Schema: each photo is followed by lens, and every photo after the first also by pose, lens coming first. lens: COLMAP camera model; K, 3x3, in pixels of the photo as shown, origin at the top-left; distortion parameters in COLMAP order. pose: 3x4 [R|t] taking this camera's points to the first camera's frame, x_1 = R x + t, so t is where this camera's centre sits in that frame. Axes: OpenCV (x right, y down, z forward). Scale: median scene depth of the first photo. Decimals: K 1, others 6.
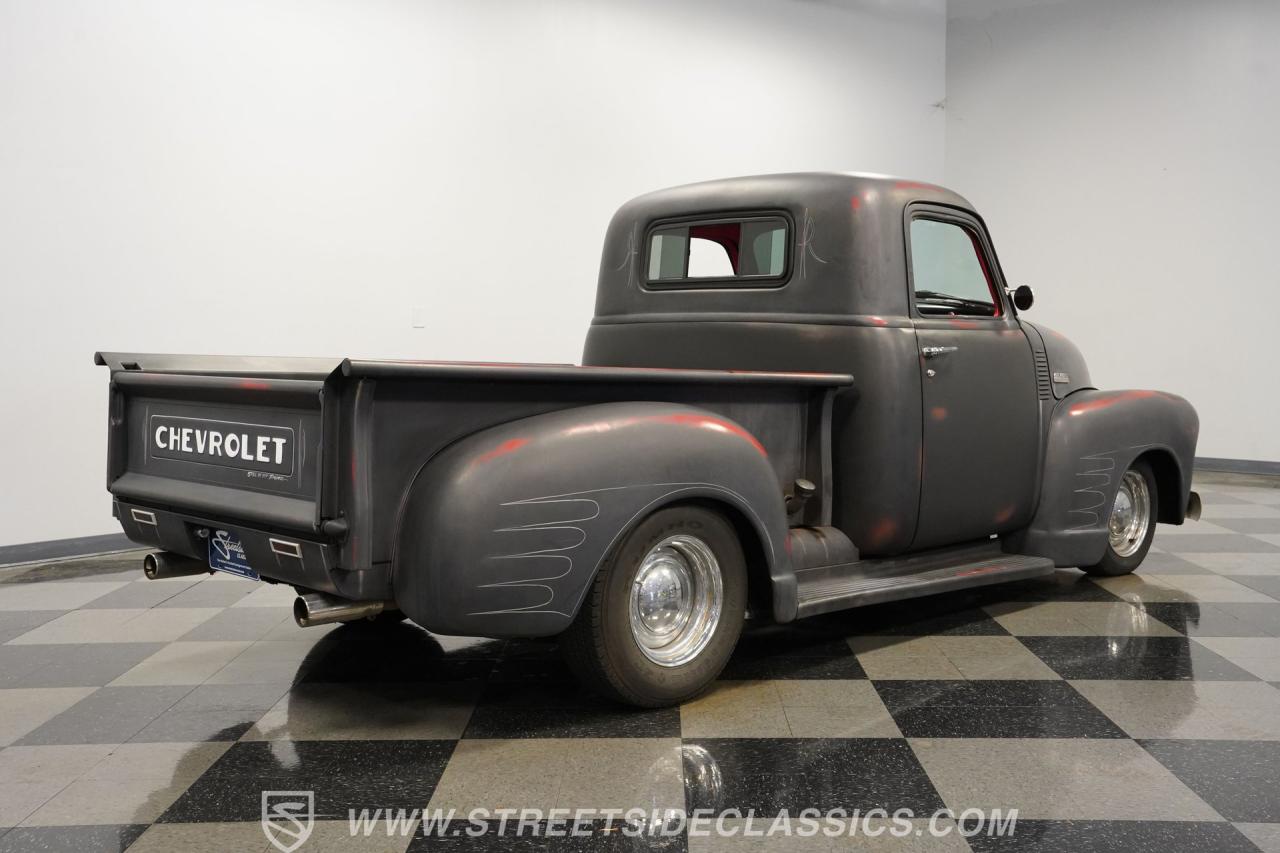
lens RADIAL K [[1351.0, 0, 640.0], [0, 1351.0, 426.5], [0, 0, 1]] dist [0.015008, 0.303207]
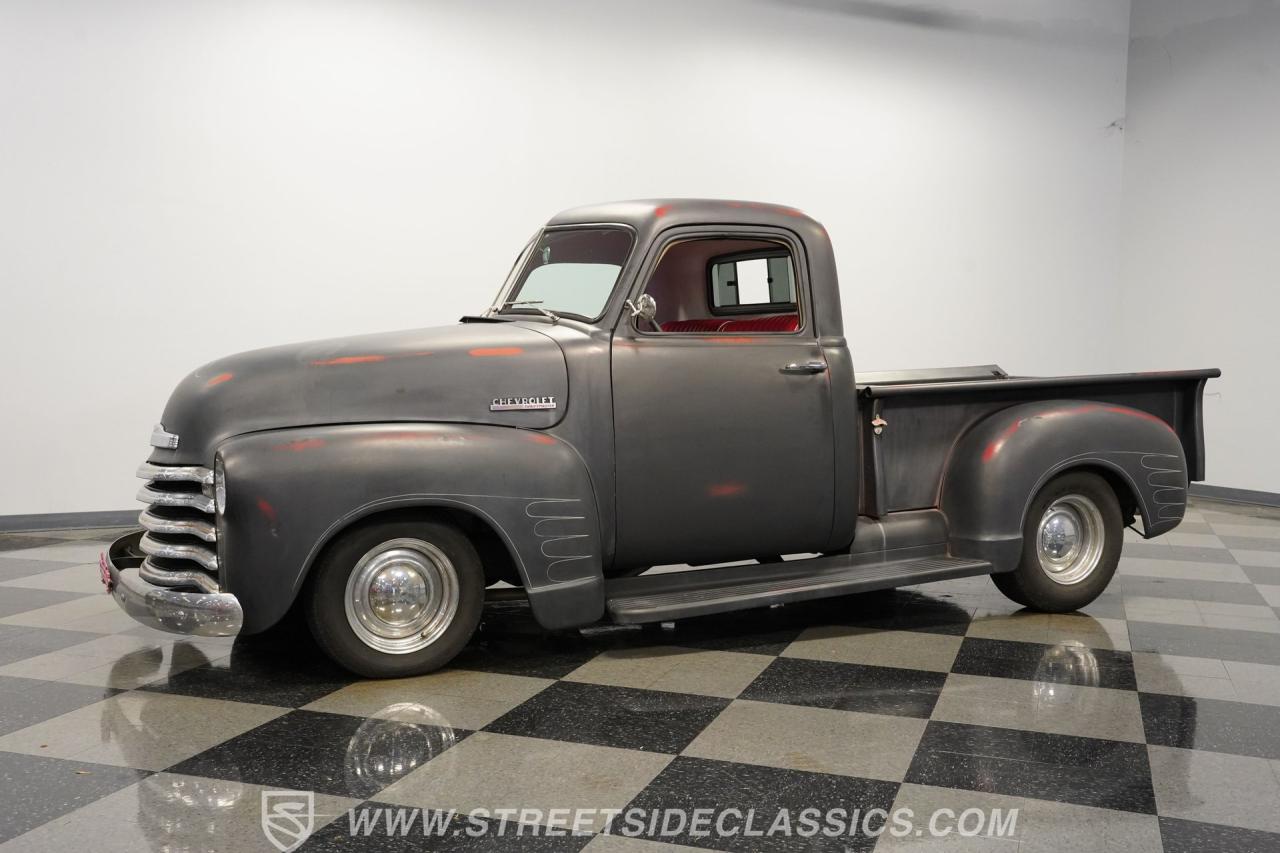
lens RADIAL K [[1292.2, 0, 640.0], [0, 1292.2, 426.5], [0, 0, 1]] dist [0.005413, 0.152822]
pose [[0.950426, 0.039971, -0.308373, 0.475826], [-0.044094, 0.999007, -0.006412, -0.005814], [0.307810, 0.019692, 0.951244, 0.050375]]
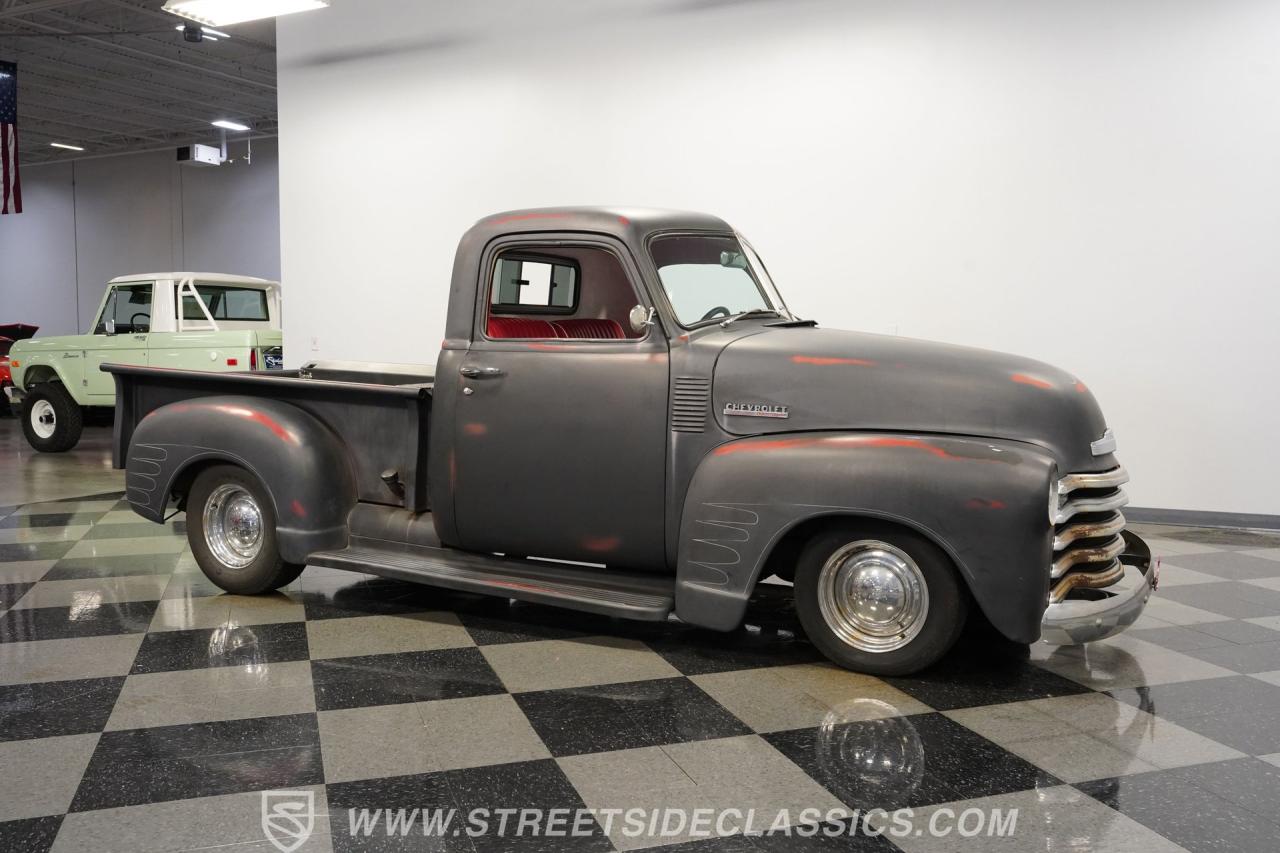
lens RADIAL K [[1146.8, 0, 629.2], [0, 1146.8, 422.6], [0, 0, 1]] dist [-0.058080, 0.100087]
pose [[0.315523, 0.070950, -0.946262, 1.154419], [-0.067857, 0.996335, 0.052078, -0.072282], [0.946489, 0.047778, 0.319181, 0.835818]]
